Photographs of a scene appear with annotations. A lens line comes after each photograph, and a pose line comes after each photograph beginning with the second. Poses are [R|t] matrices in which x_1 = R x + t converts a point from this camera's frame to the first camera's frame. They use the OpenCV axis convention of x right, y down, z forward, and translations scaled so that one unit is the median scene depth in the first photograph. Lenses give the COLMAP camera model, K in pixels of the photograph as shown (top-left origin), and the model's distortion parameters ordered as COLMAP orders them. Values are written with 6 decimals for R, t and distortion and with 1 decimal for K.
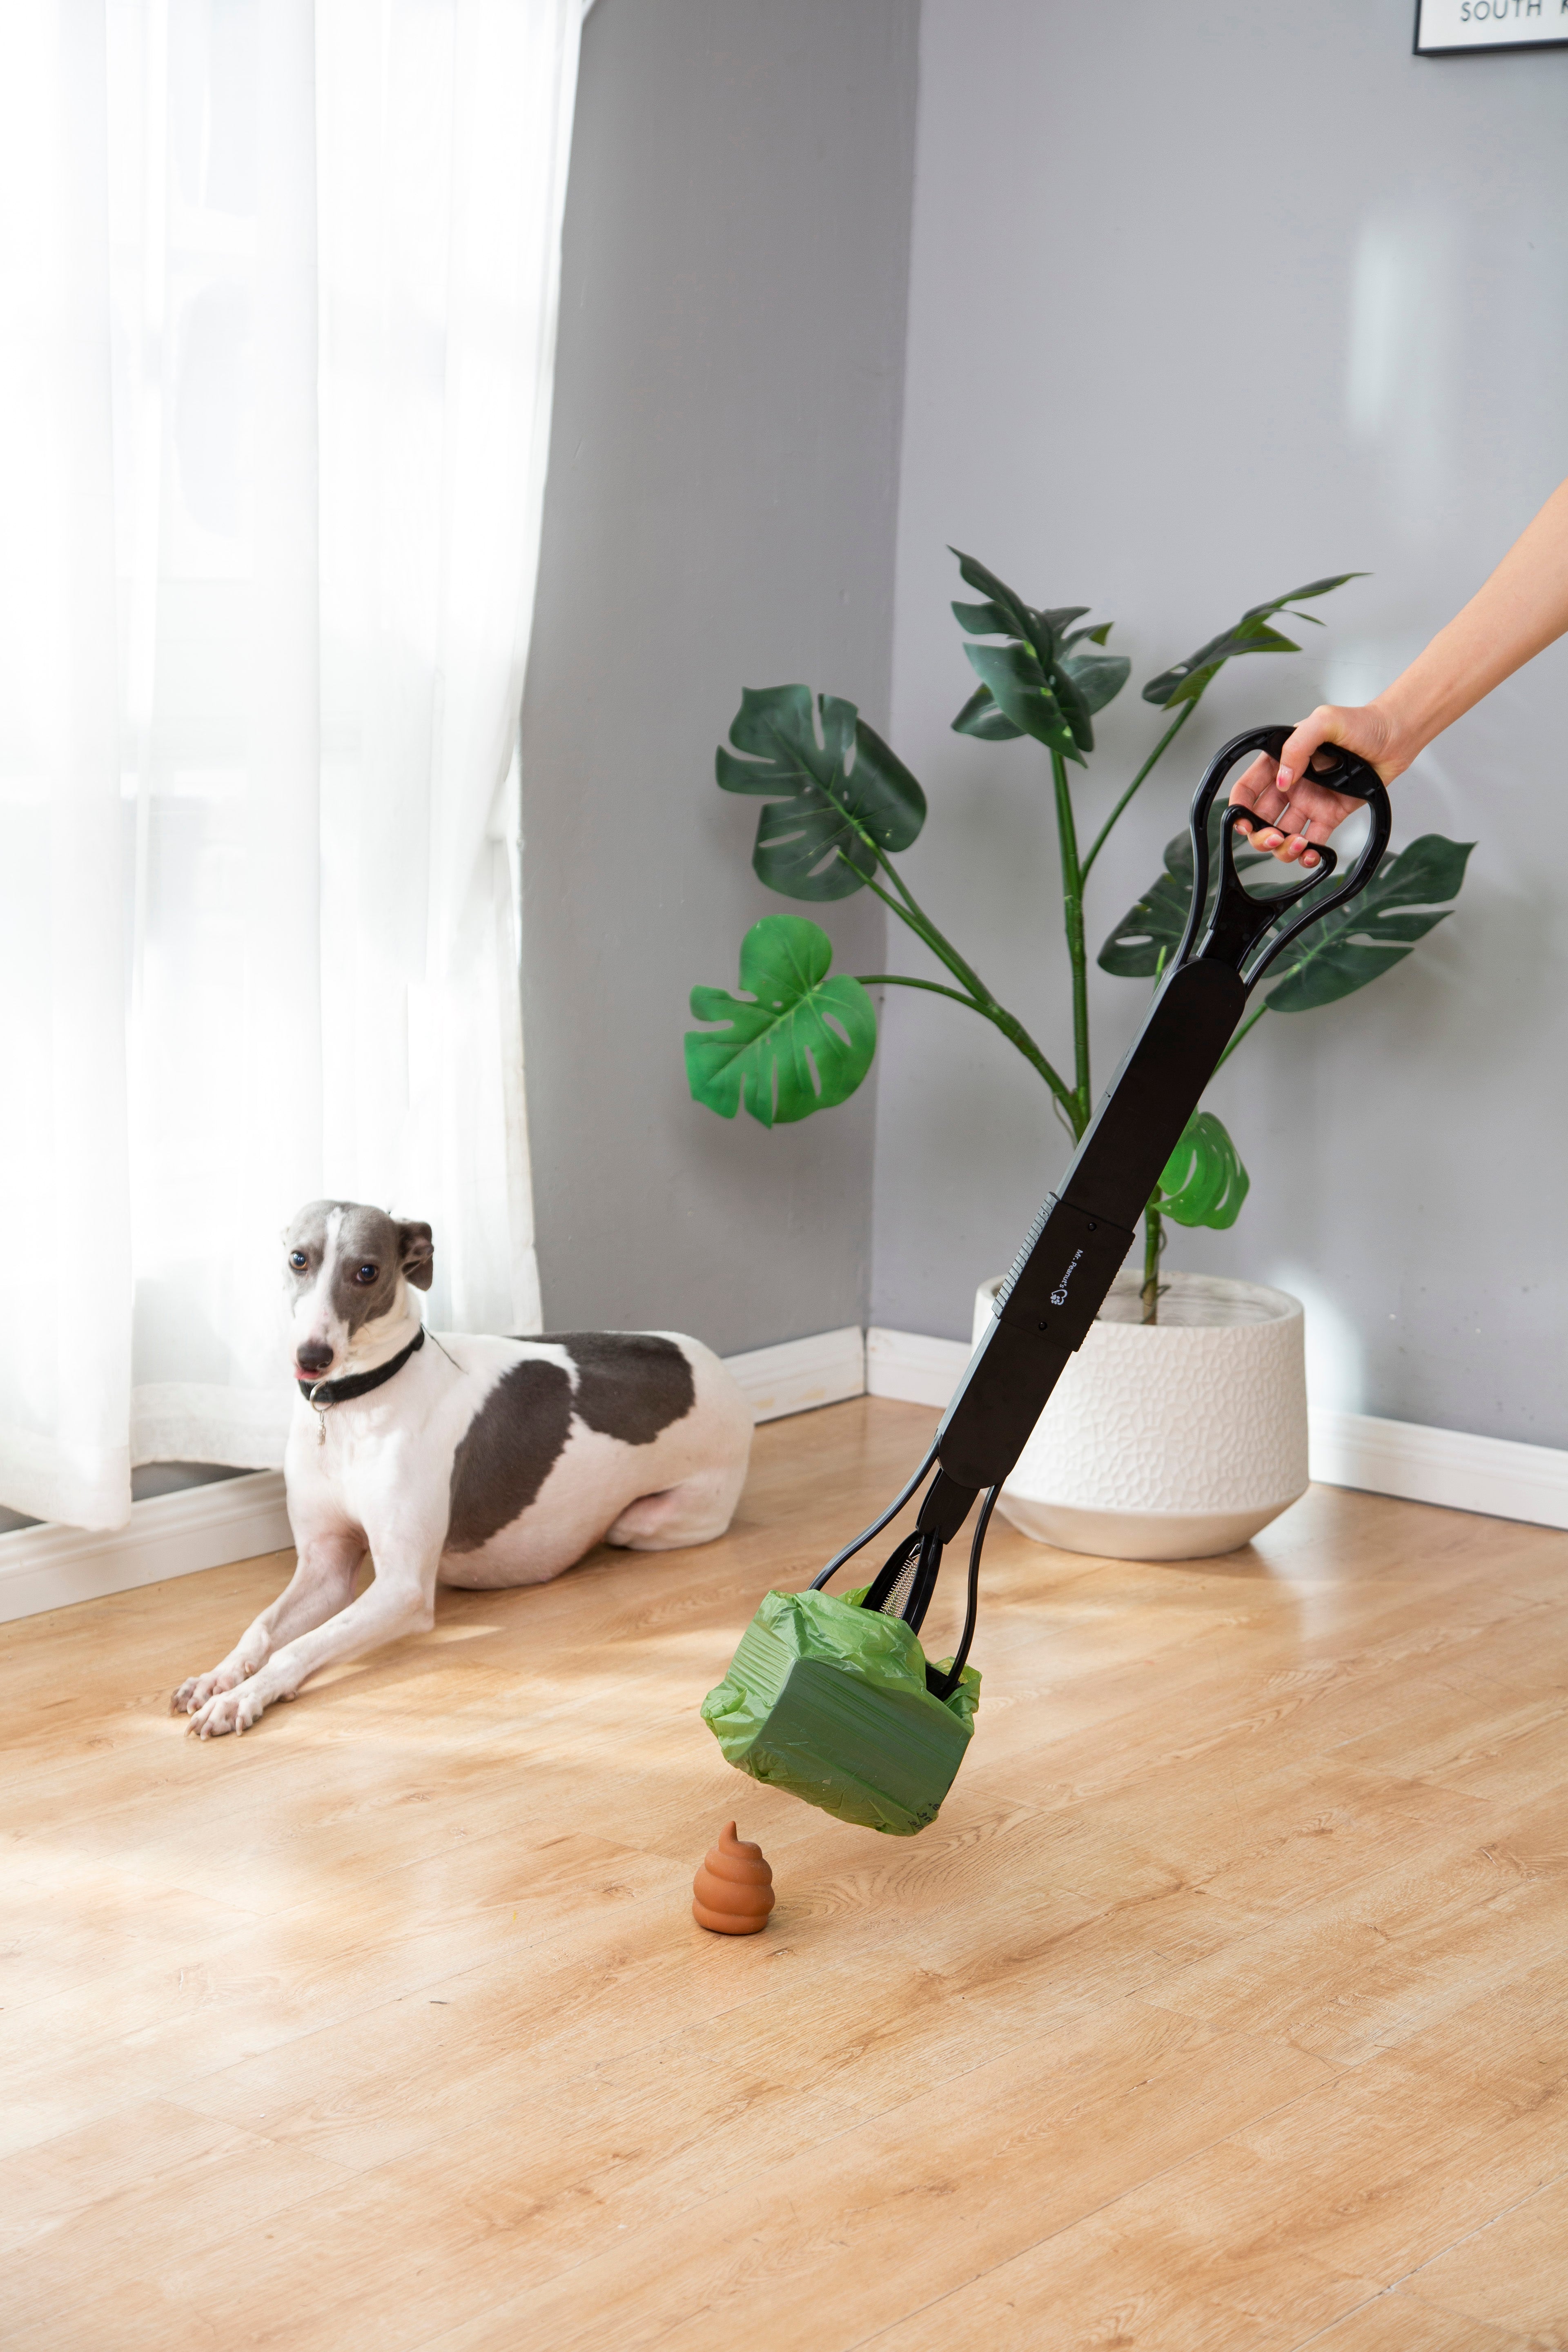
lens RADIAL K [[3937.0, 0, 791.4], [0, 3937.0, 1202.9], [0, 0, 1]] dist [0.239458, 0.037358]
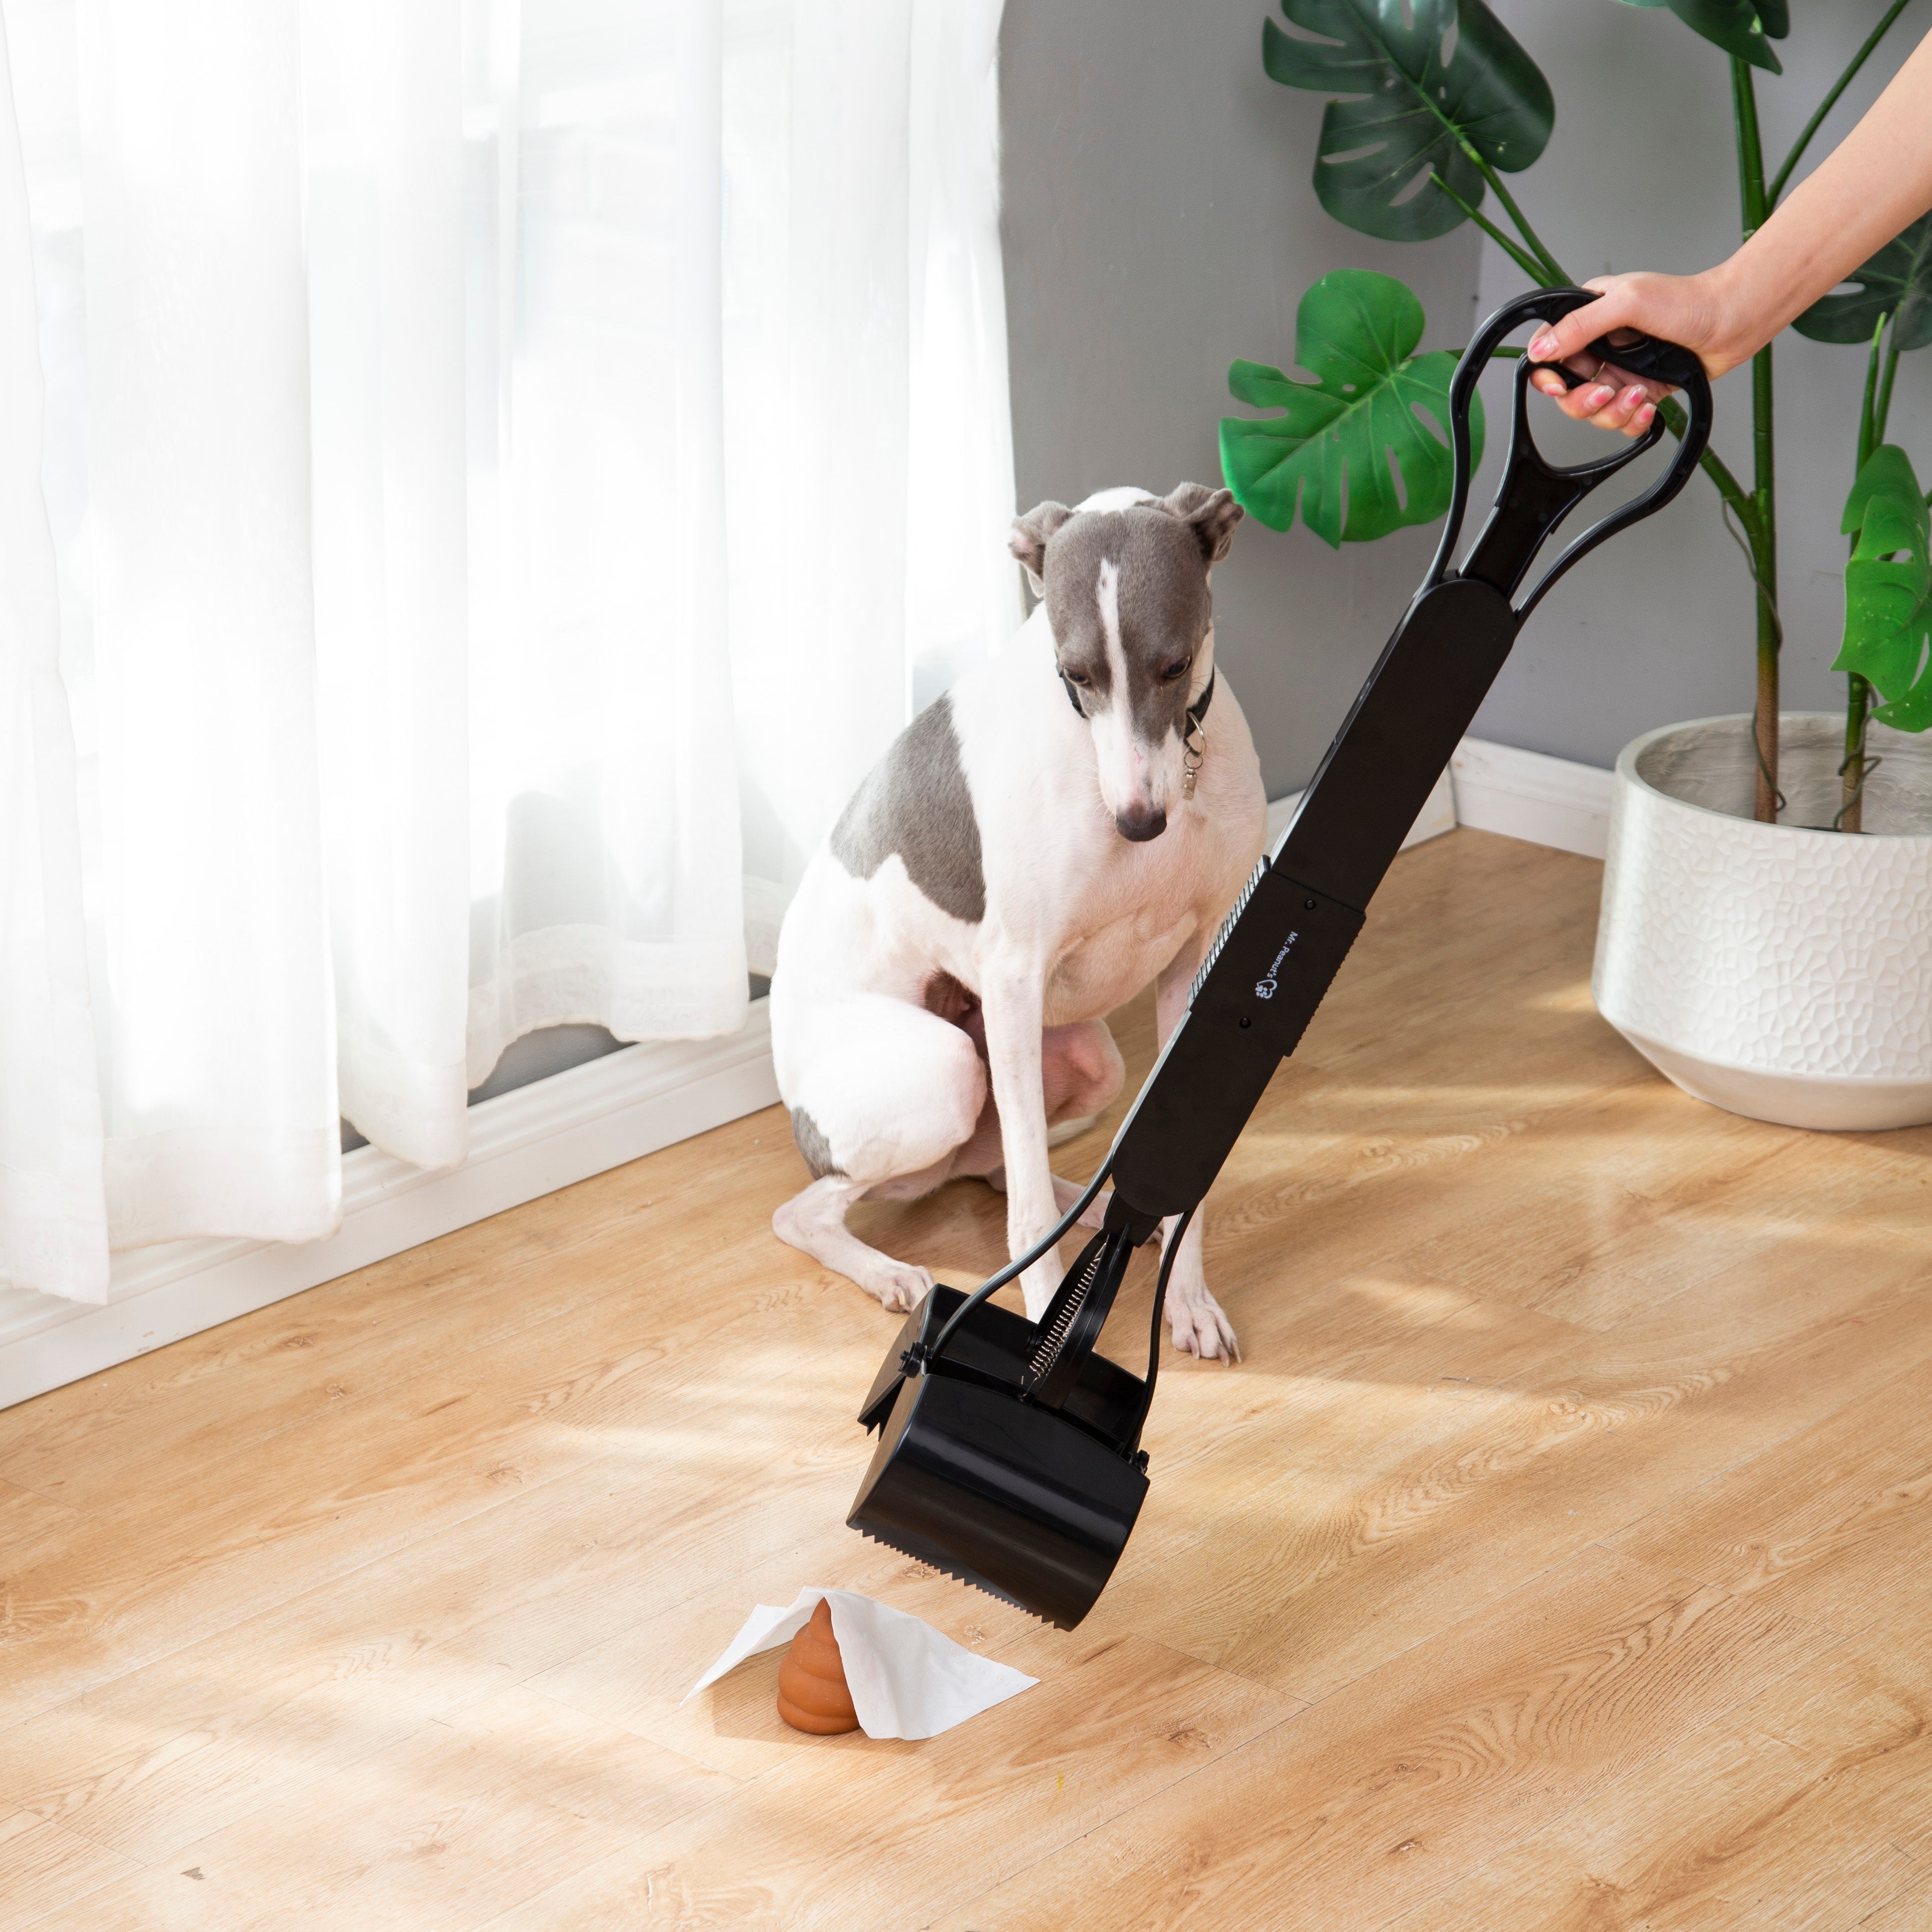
lens RADIAL K [[5446.9, 0, 980.4], [0, 5446.9, 829.2], [0, 0, 1]] dist [0.322707, -0.226942]
pose [[0.998912, -0.002107, -0.046577, -0.027693], [0.008843, 0.989406, 0.144906, -0.130342], [0.045778, -0.145161, 0.988348, -0.033349]]
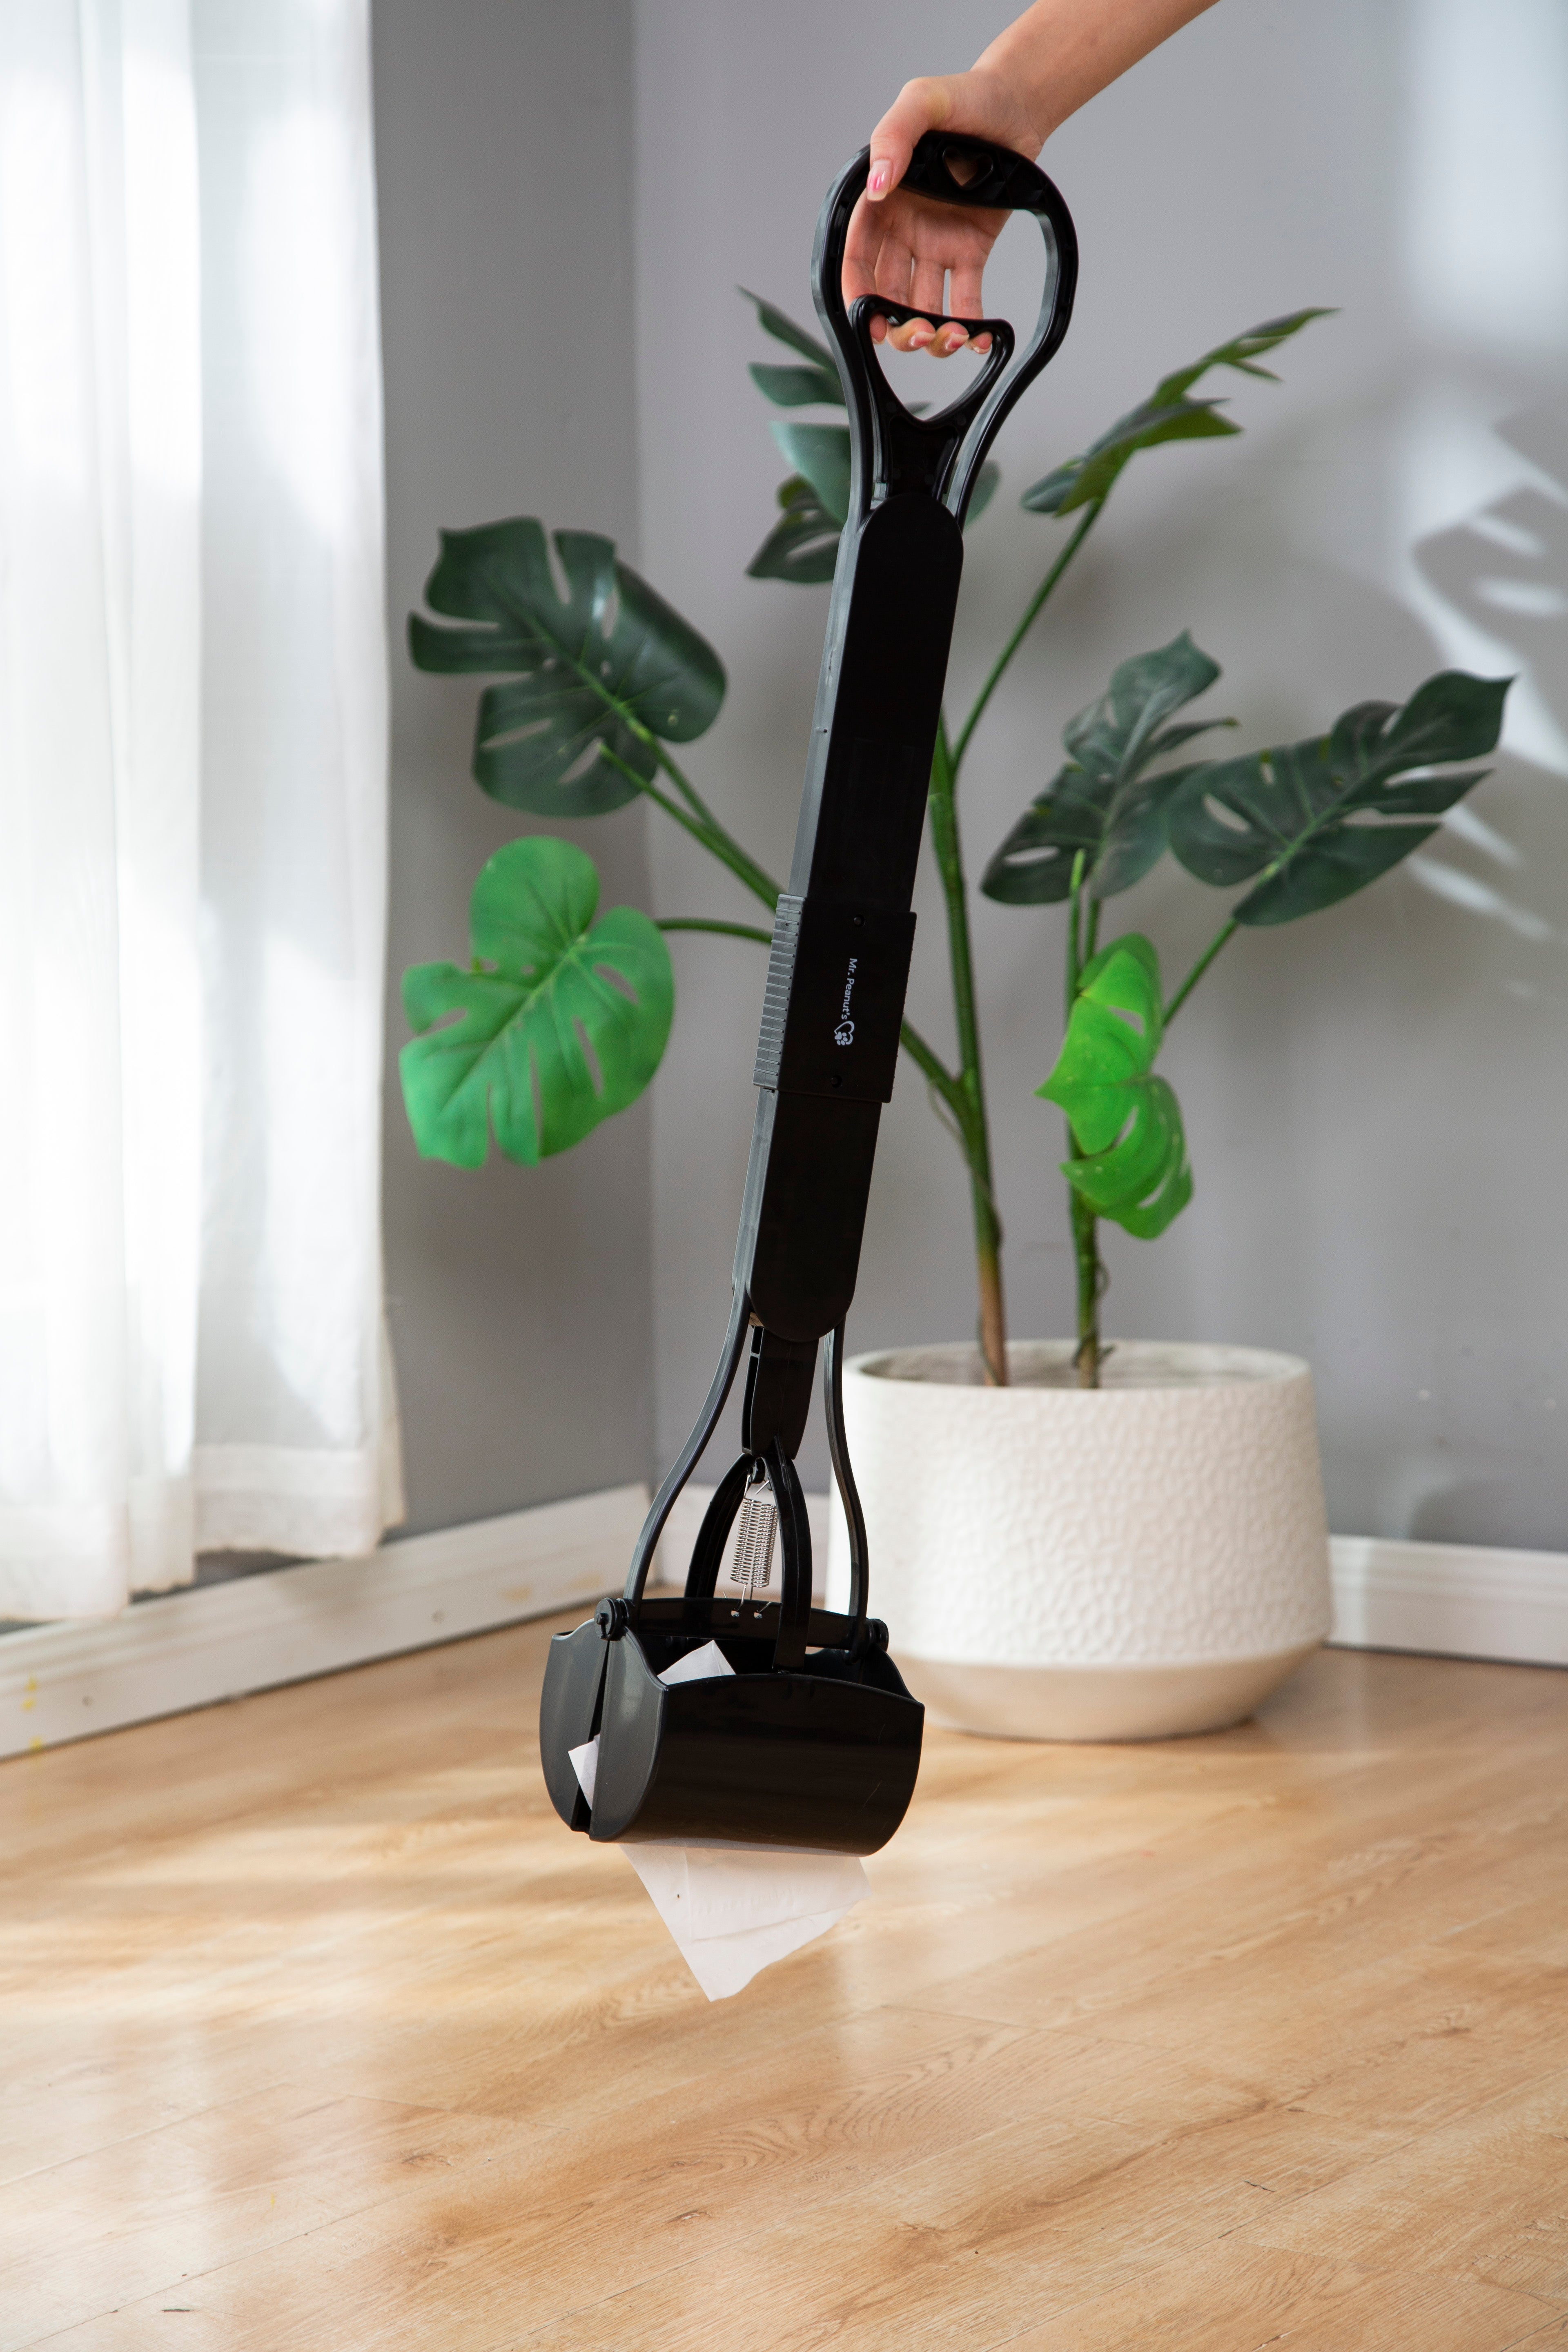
lens RADIAL K [[5415.7, 0, 781.2], [0, 5415.7, 1212.0], [0, 0, 1]] dist [0.465473, -0.285359]
pose [[0.995587, -0.052960, 0.077475, -0.038554], [0.058830, 0.995405, -0.075555, 0.073373], [-0.073117, 0.079779, 0.994127, 0.065076]]
